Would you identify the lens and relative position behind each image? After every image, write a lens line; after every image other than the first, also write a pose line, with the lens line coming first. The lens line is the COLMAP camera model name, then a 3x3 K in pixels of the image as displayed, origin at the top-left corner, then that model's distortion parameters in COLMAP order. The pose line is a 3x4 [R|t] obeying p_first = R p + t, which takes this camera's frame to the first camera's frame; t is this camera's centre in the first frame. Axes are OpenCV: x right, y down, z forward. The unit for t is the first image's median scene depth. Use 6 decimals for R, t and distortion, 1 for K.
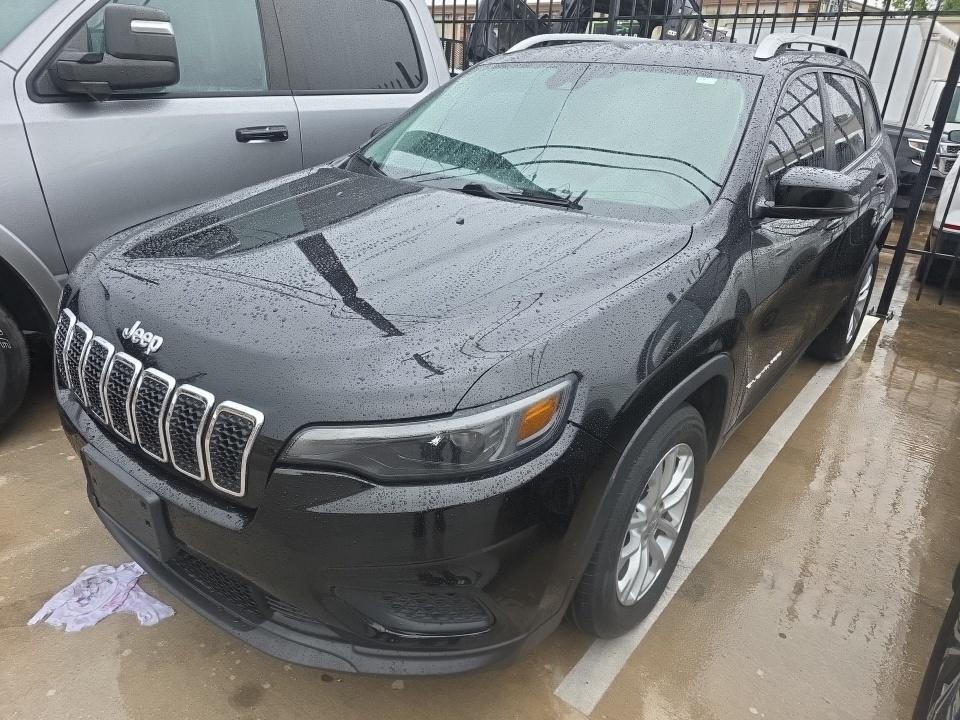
lens RADIAL K [[650.0, 0, 480.0], [0, 650.0, 360.0], [0, 0, 1]] dist [-0.000856, -0.001390]
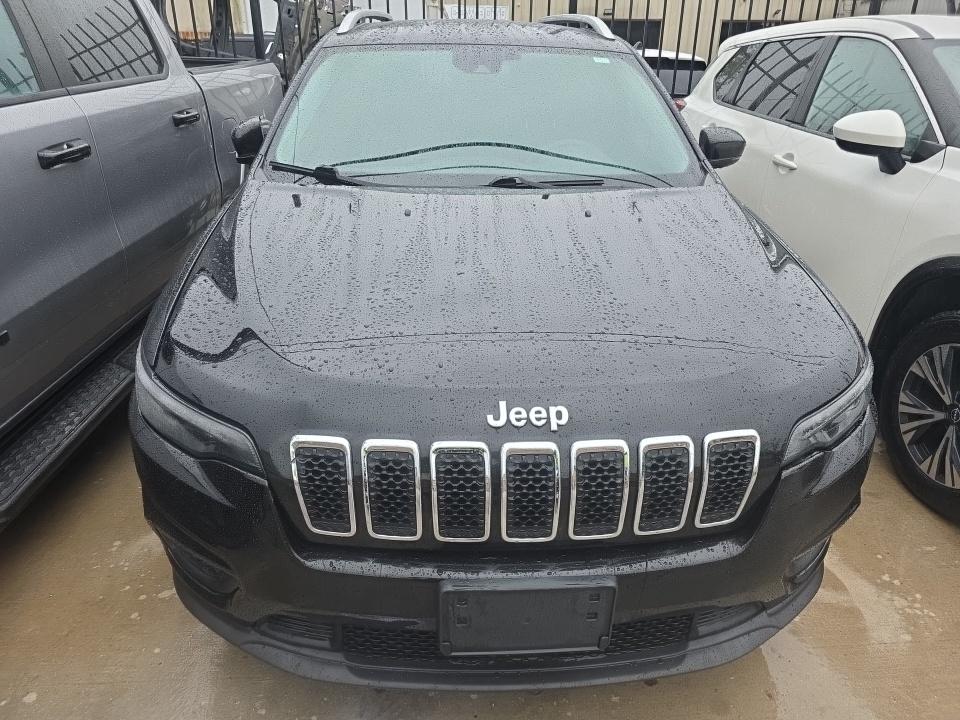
lens RADIAL K [[650.0, 0, 480.0], [0, 650.0, 360.0], [0, 0, 1]] dist [-0.000856, -0.001390]
pose [[0.756463, -0.301420, 0.580439, -1.033830], [0.272621, 0.952016, 0.139082, -0.234455], [-0.594509, 0.053030, 0.802338, 0.384456]]
